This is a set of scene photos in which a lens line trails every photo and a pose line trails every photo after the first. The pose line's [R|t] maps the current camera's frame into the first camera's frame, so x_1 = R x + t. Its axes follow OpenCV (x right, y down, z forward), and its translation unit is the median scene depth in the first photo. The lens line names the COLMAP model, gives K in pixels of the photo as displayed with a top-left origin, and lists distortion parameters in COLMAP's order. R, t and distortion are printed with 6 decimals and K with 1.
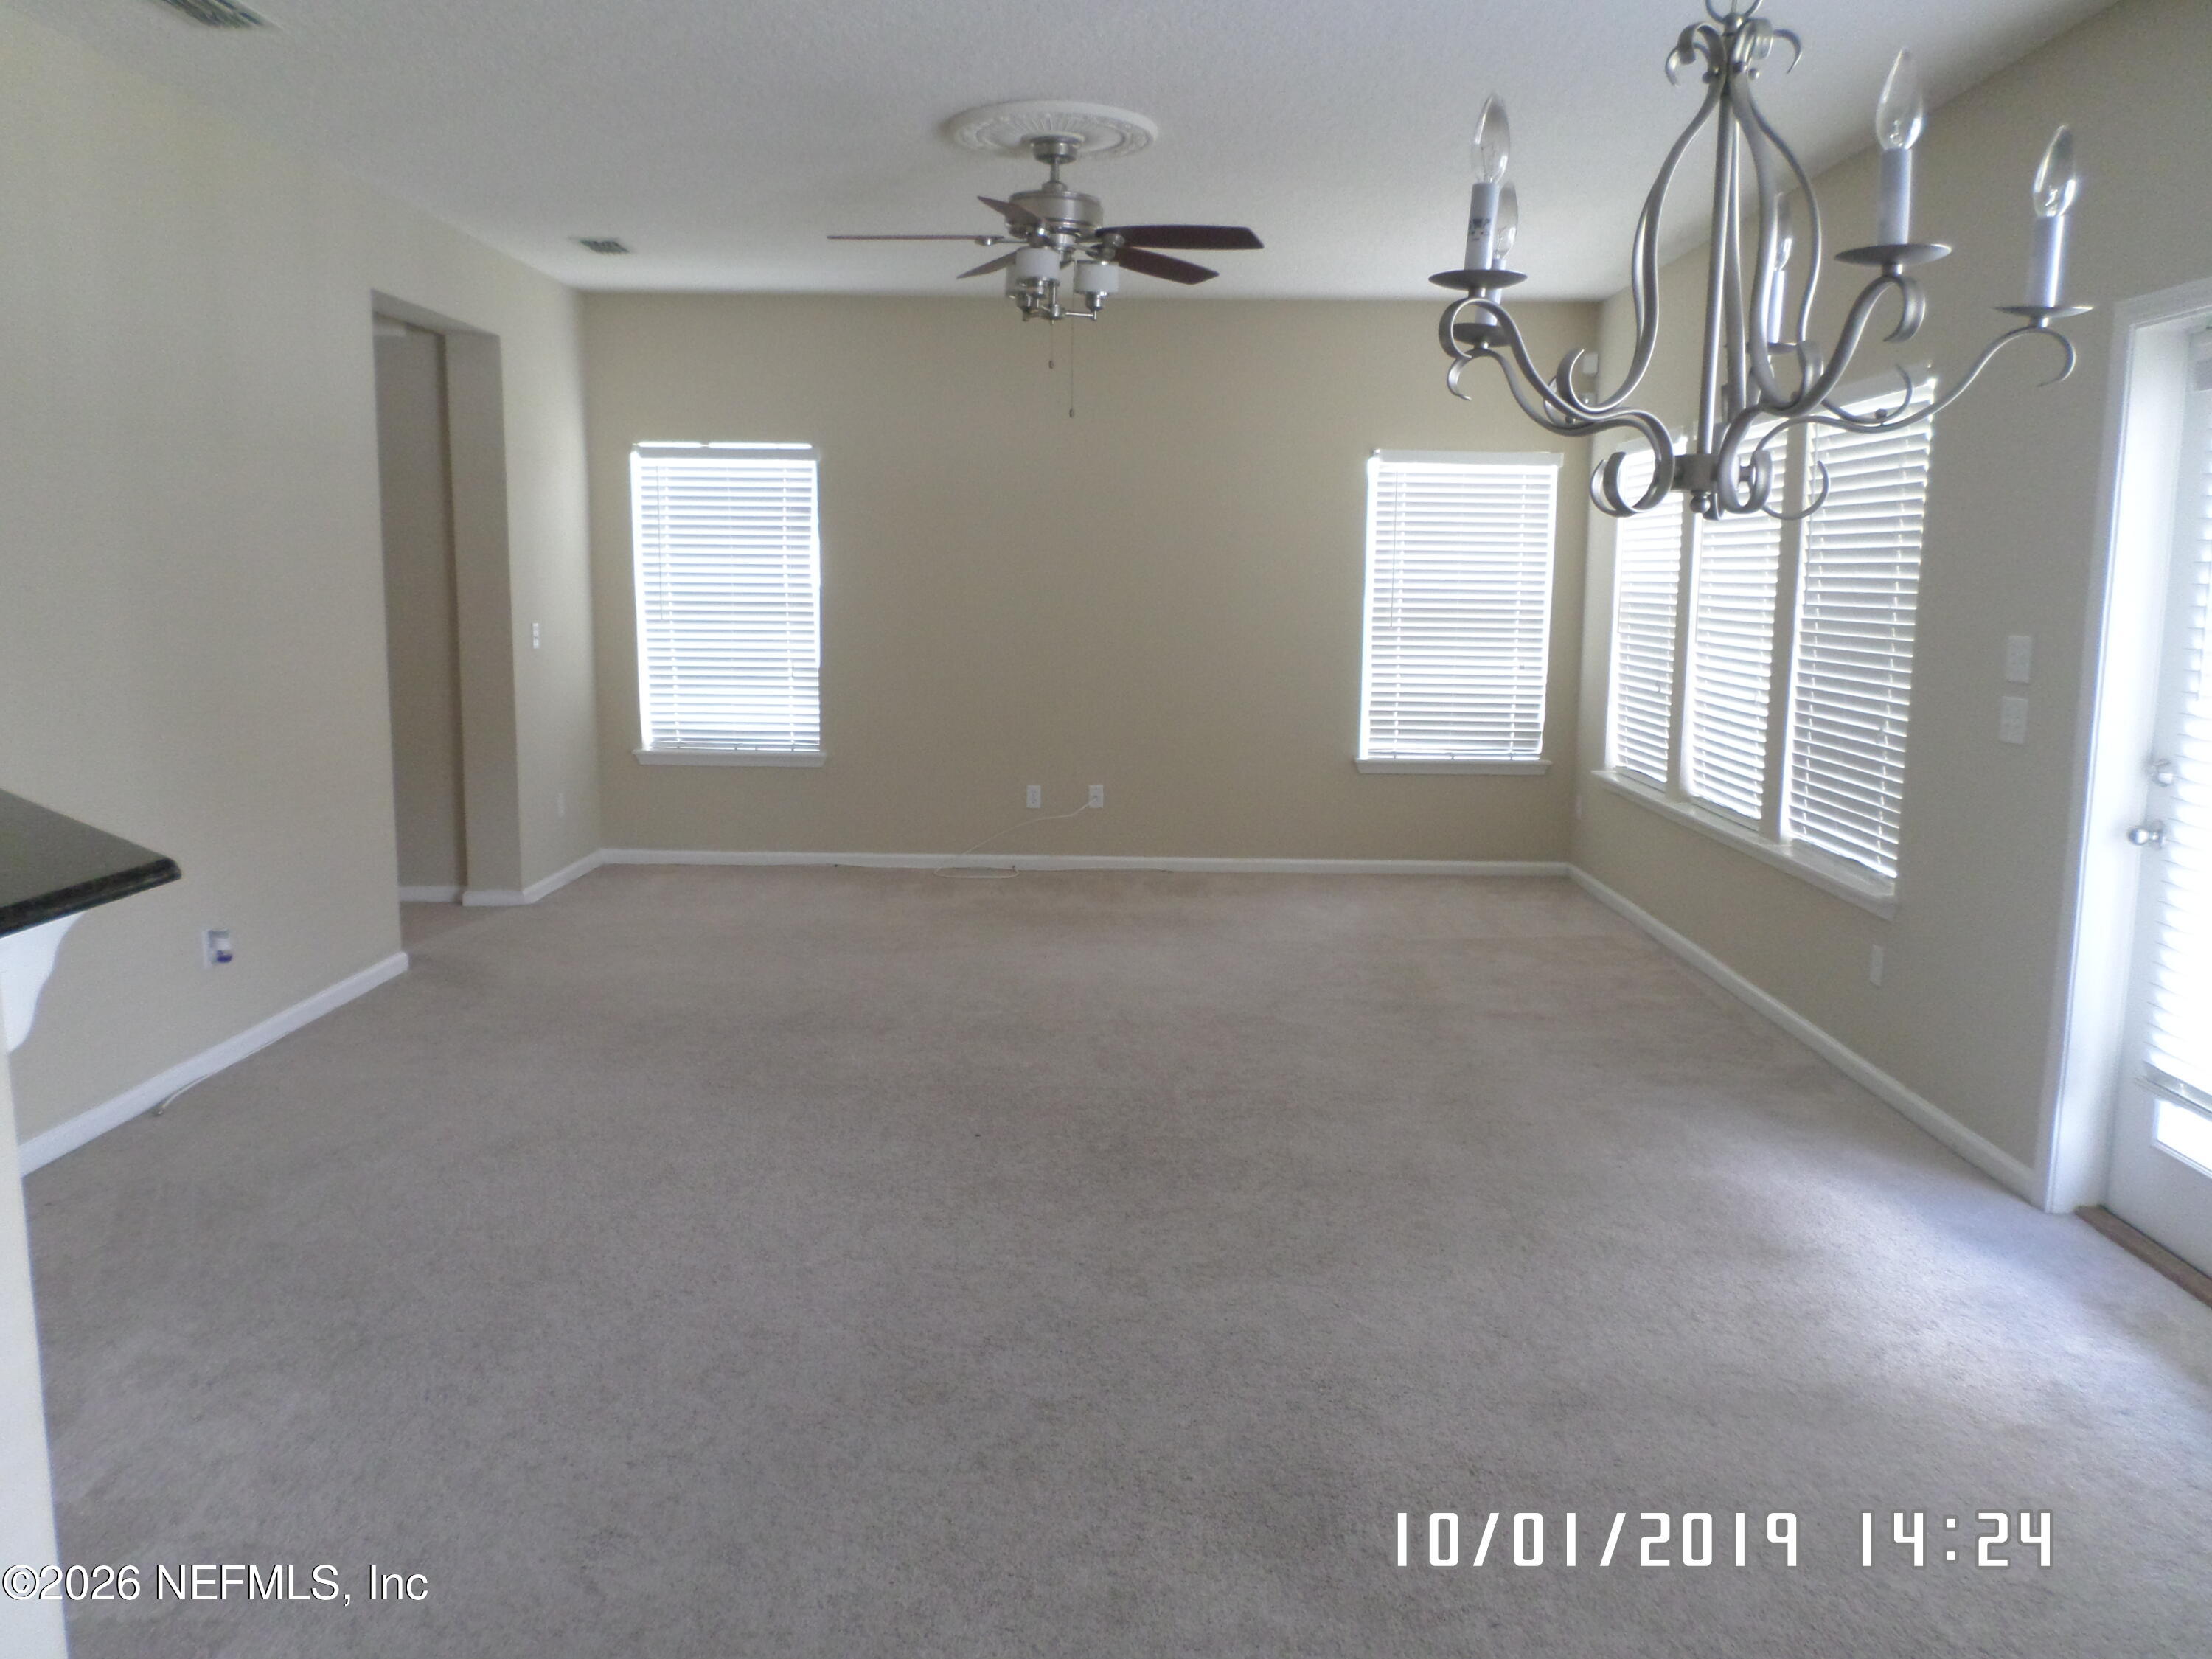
lens RADIAL K [[1721.0, 0, 1106.0], [0, 1721.0, 829.5], [0, 0, 1]] dist [0.006211, 0.000408]
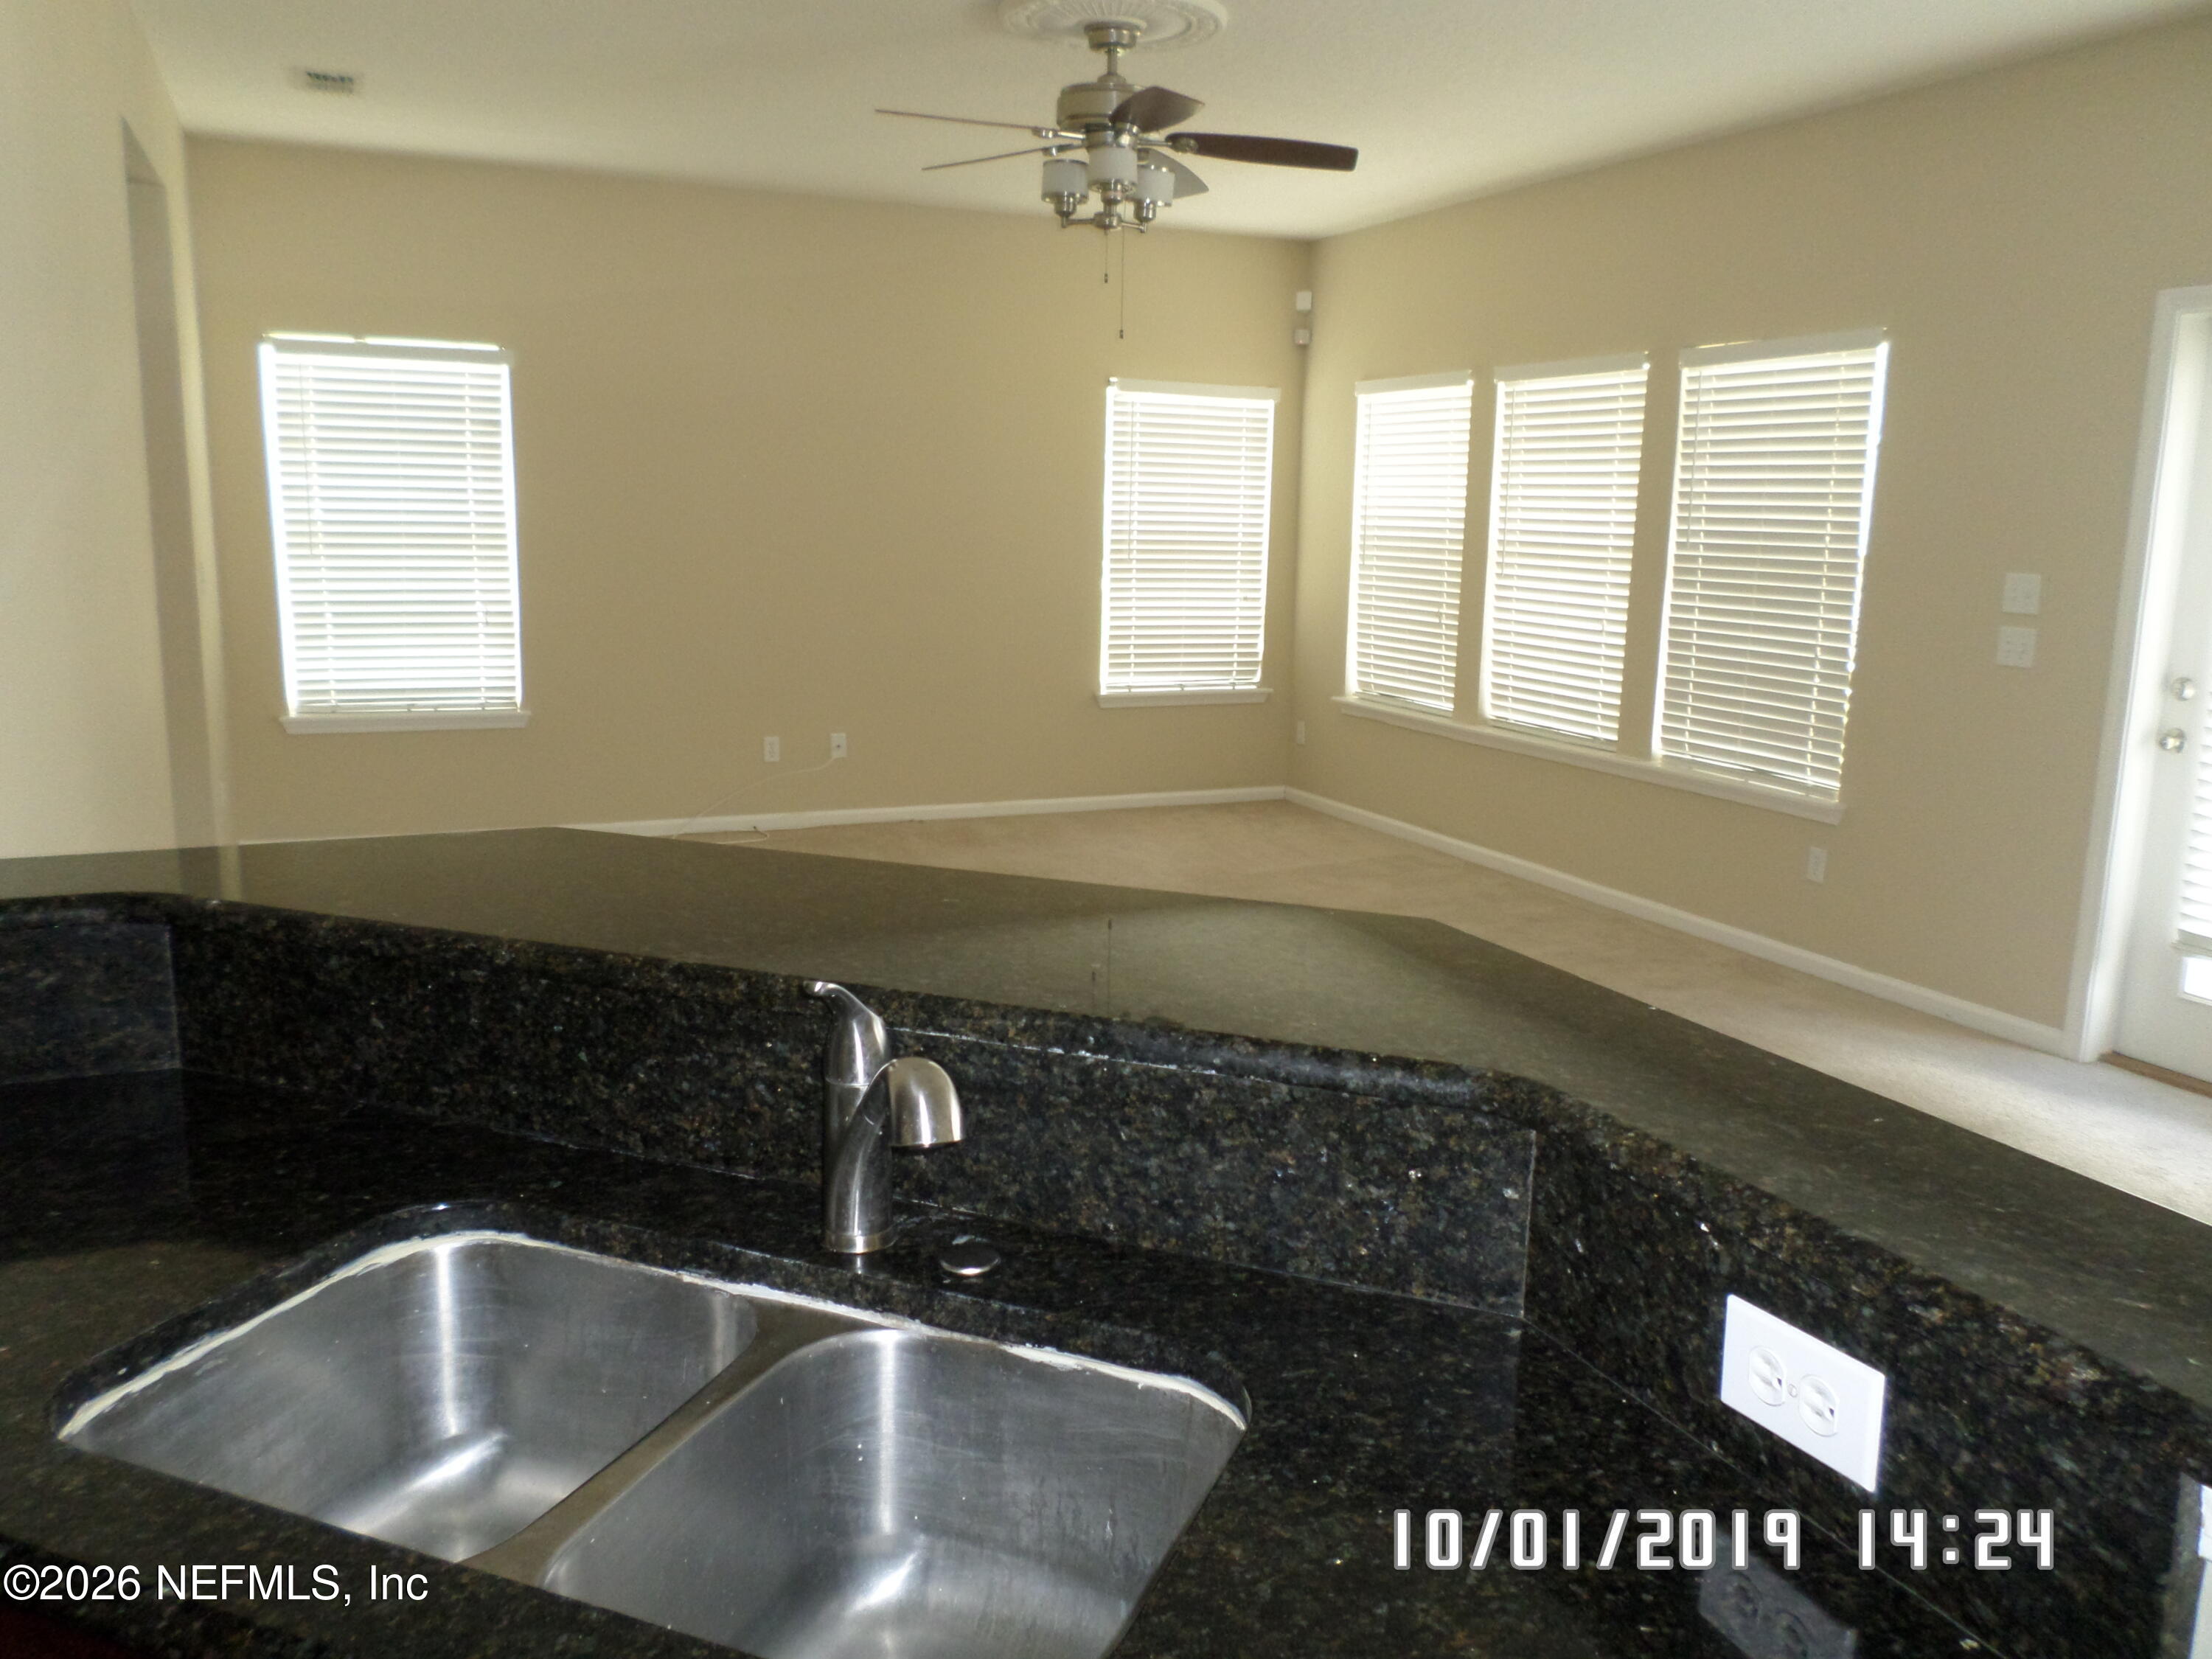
lens RADIAL K [[1721.0, 0, 1106.0], [0, 1721.0, 829.5], [0, 0, 1]] dist [0.006211, 0.000408]
pose [[0.906575, -0.071213, 0.415993, -0.267299], [0.052026, 0.997001, 0.057293, -0.020101], [-0.418825, -0.030298, 0.907561, 0.102459]]
